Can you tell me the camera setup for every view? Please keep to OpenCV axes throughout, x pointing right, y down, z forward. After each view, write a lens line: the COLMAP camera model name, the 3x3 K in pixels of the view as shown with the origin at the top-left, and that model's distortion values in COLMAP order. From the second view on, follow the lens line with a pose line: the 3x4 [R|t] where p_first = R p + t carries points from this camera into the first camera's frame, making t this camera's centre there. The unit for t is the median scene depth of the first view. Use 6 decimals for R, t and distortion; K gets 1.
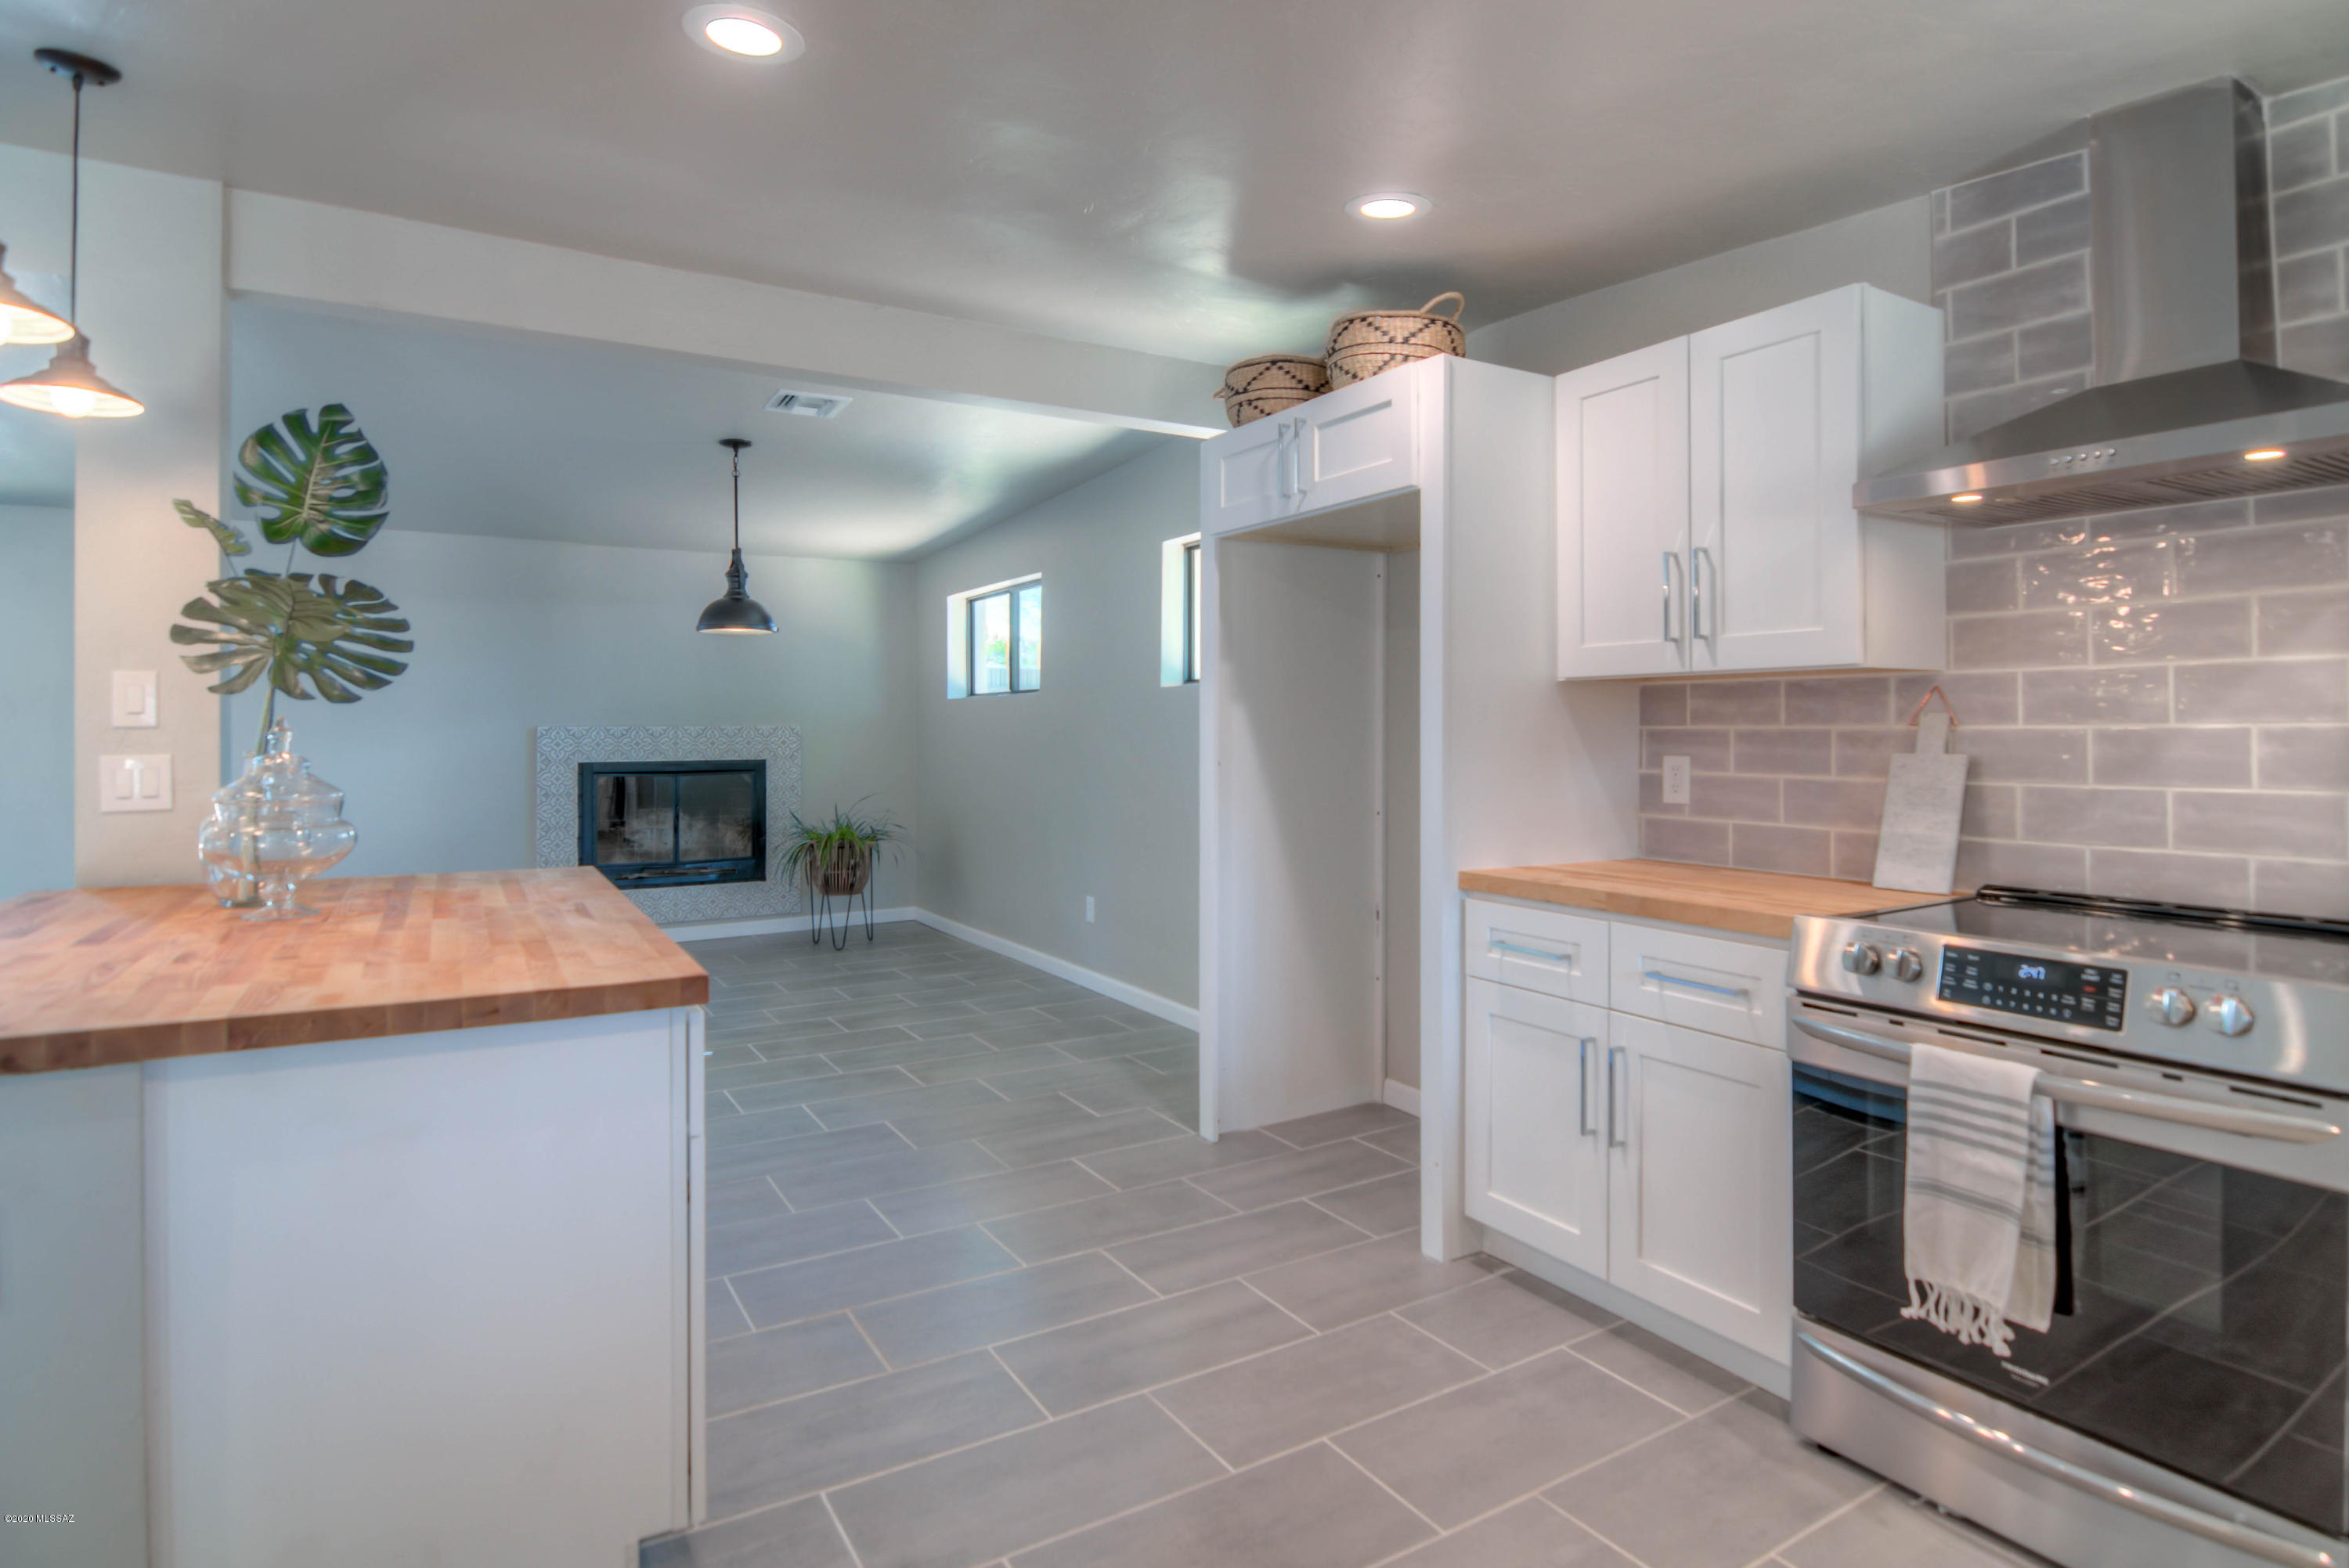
lens RADIAL K [[1228.1, 0, 1206.7], [0, 1228.1, 727.8], [0, 0, 1]] dist [-0.000692, -0.014779]
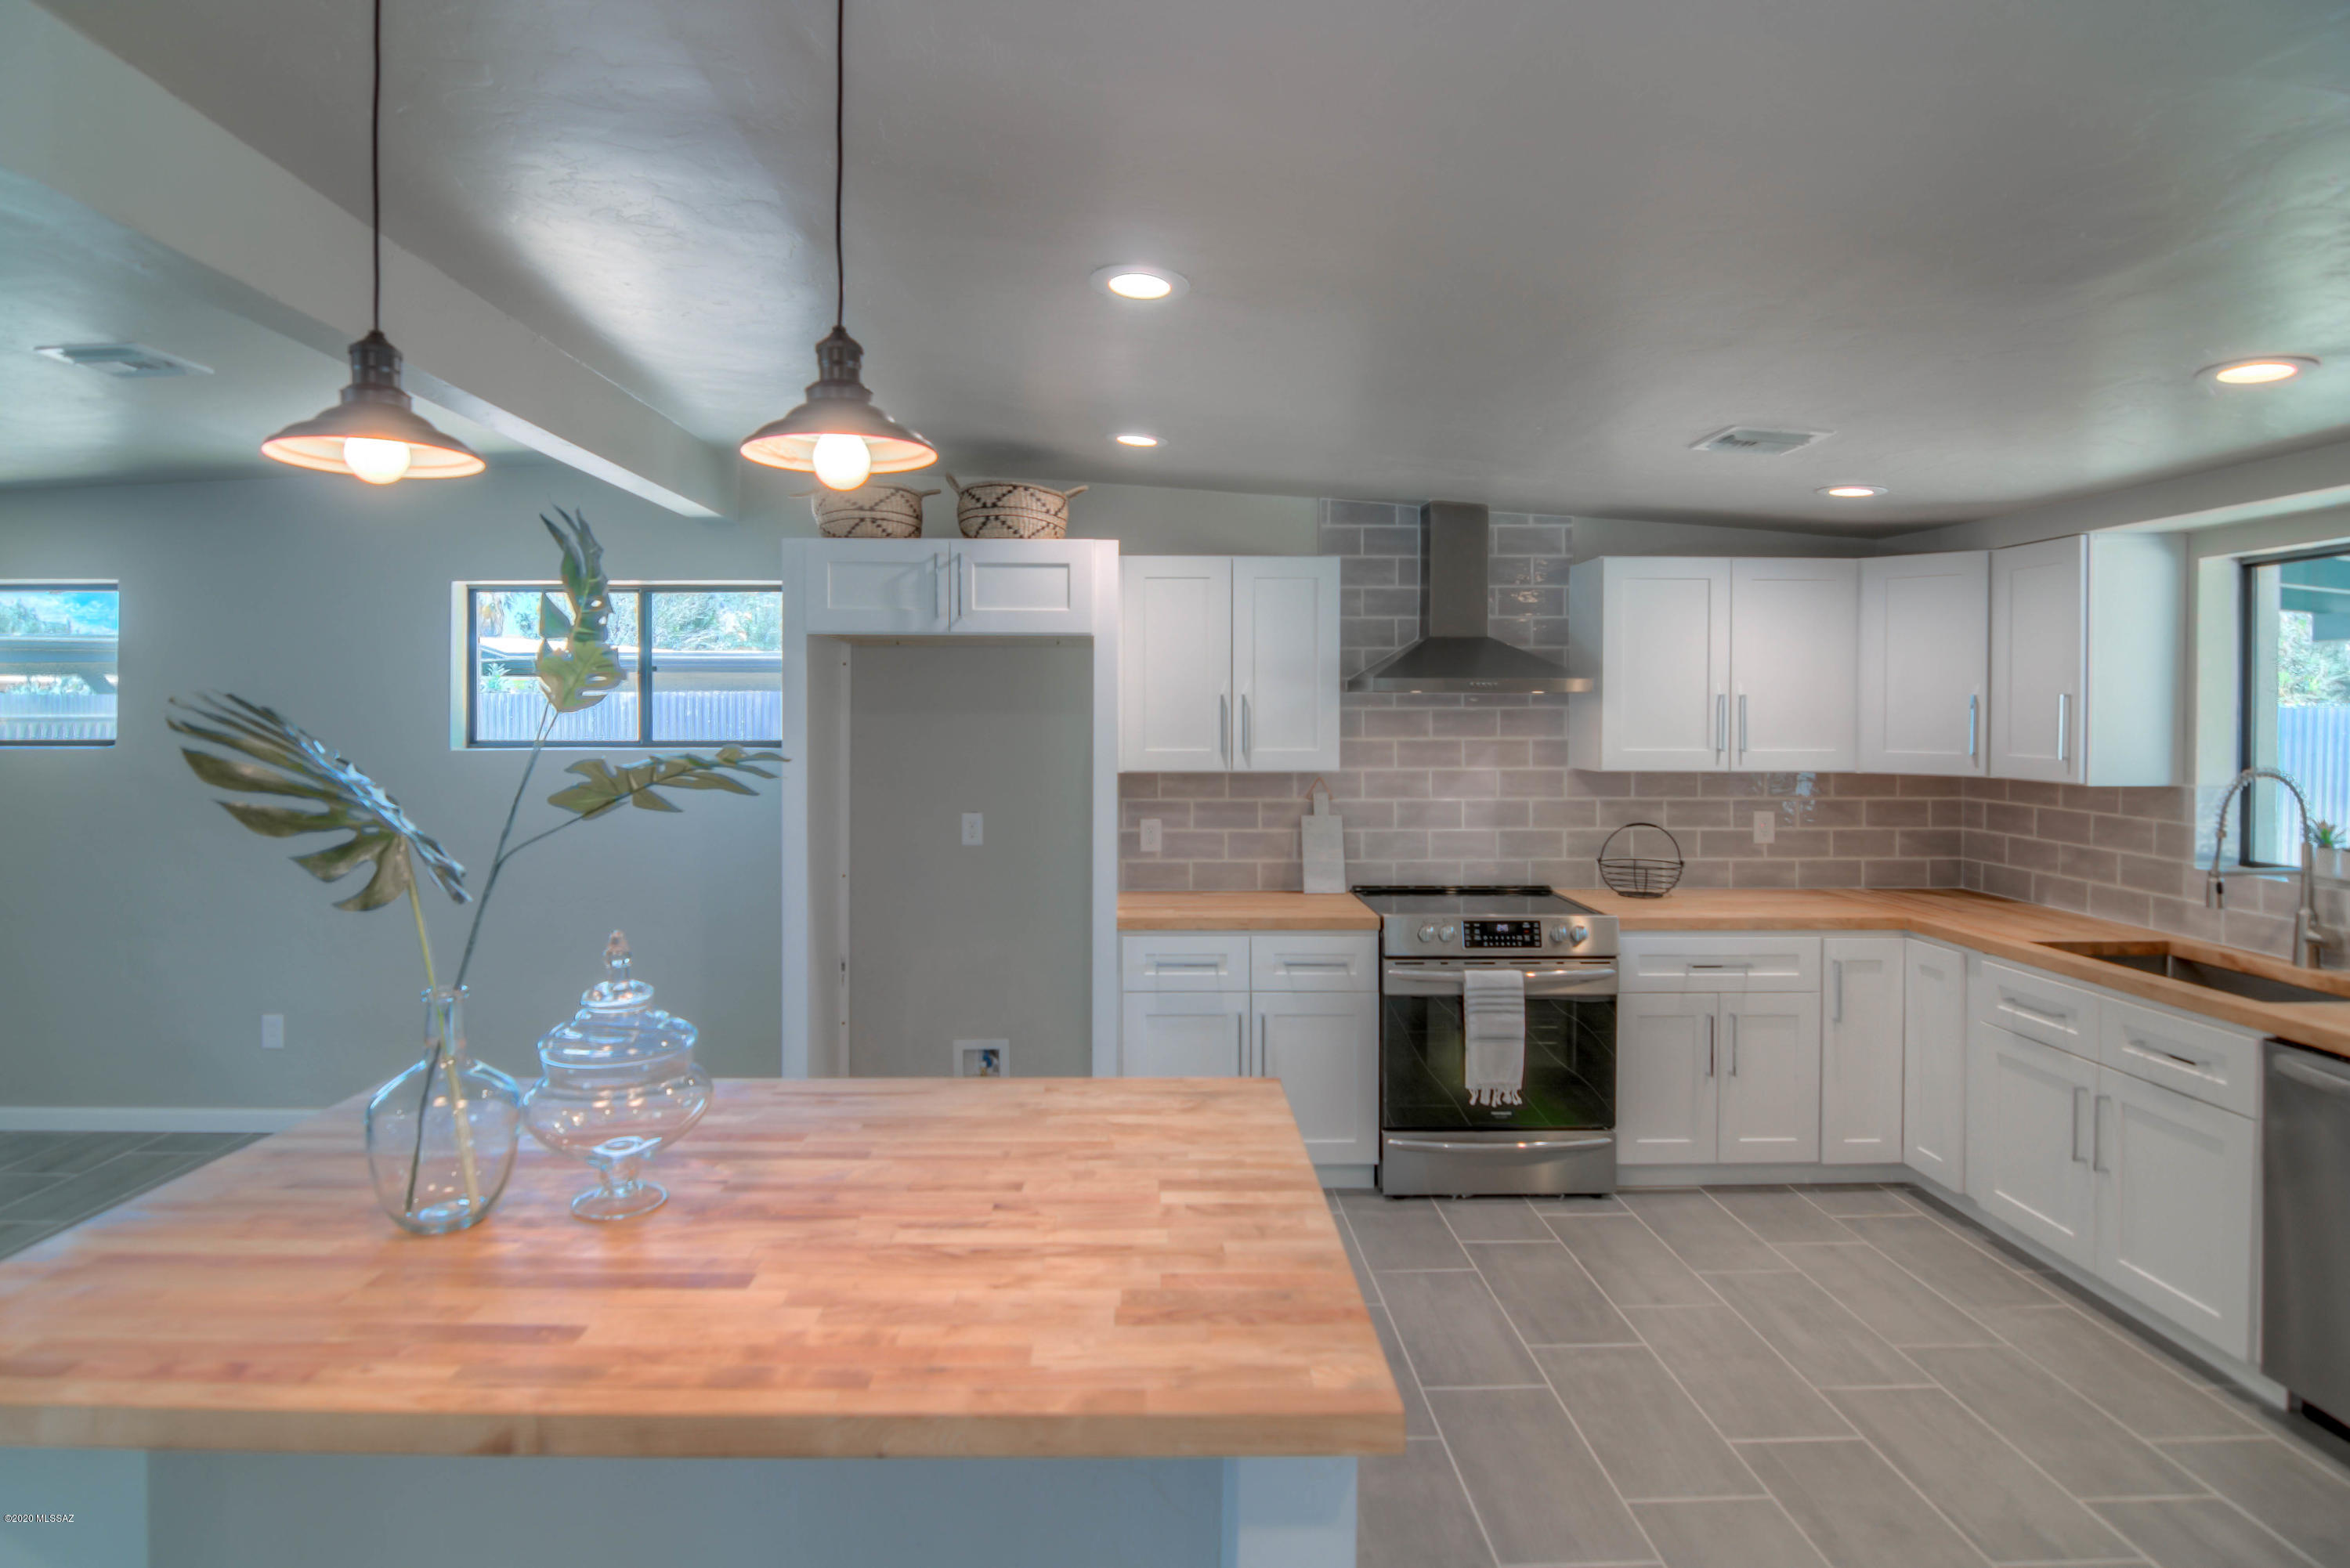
lens RADIAL K [[1228.6, 0, 1175.5], [0, 1228.6, 720.7], [0, 0, 1]] dist [-0.000692, -0.014779]
pose [[0.508091, -0.000591, 0.861303, -1.103806], [-0.005431, 0.999978, 0.003890, -0.127842], [-0.861286, -0.006654, 0.508077, 0.287181]]
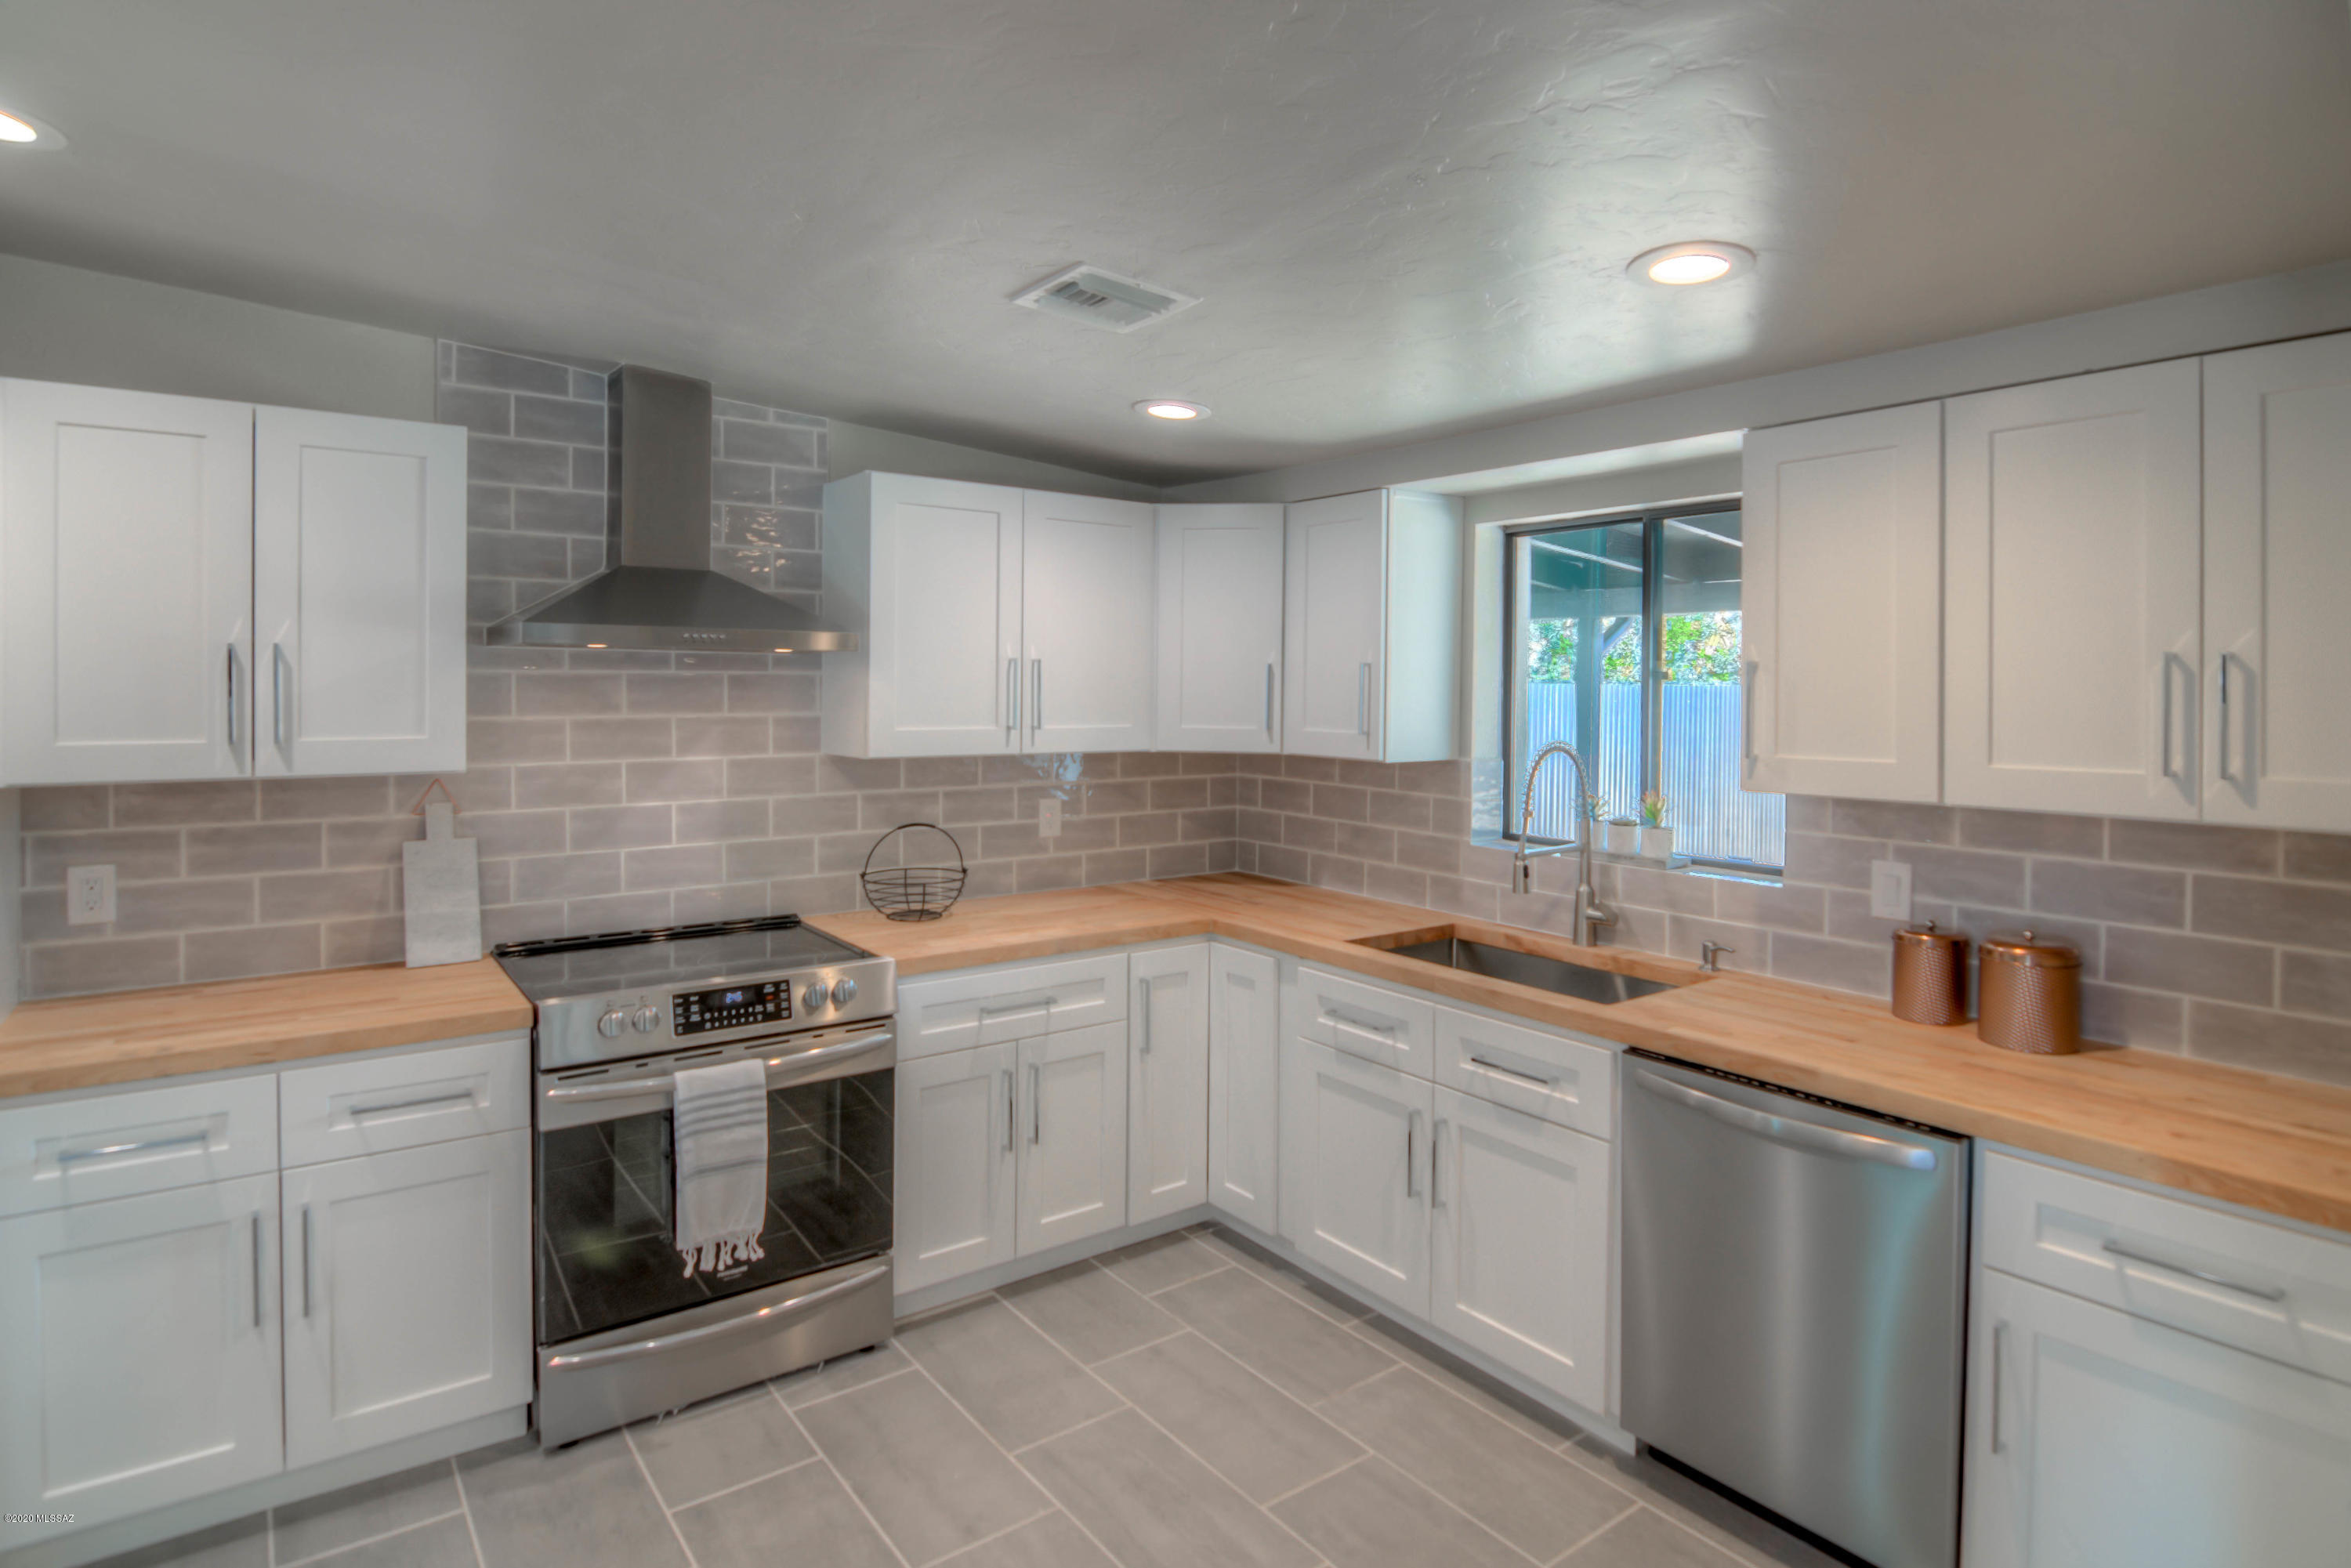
lens RADIAL K [[1229.2, 0, 1164.1], [0, 1229.2, 698.3], [0, 0, 1]] dist [-0.000692, -0.014779]
pose [[-0.071957, -0.006907, 0.997384, -0.610323], [-0.008525, 0.999944, 0.006310, -0.126991], [-0.997371, -0.008048, -0.072012, 0.434573]]
